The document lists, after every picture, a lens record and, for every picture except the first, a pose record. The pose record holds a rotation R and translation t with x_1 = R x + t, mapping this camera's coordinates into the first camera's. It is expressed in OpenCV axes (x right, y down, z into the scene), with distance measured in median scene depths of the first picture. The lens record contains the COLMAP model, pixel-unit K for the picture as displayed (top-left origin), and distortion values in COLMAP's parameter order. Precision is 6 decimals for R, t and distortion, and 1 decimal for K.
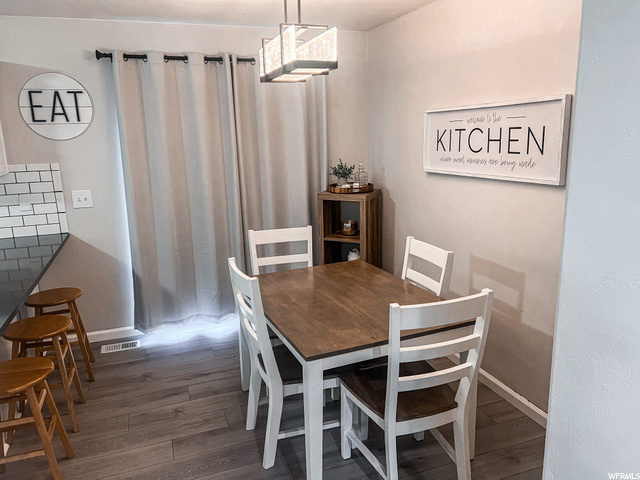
lens RADIAL K [[483.4, 0, 319.3], [0, 483.4, 240.8], [0, 0, 1]] dist [0.028889, -0.009776]
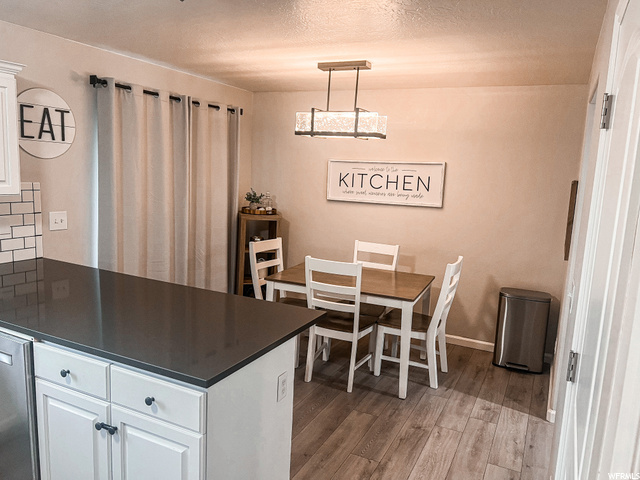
lens RADIAL K [[483.4, 0, 319.5], [0, 483.4, 241.6], [0, 0, 1]] dist [0.028889, -0.009776]
pose [[0.720008, -0.038795, 0.692880, -0.831415], [0.084378, 0.995922, -0.031920, 0.029660], [-0.688817, 0.081446, 0.720346, -0.035660]]
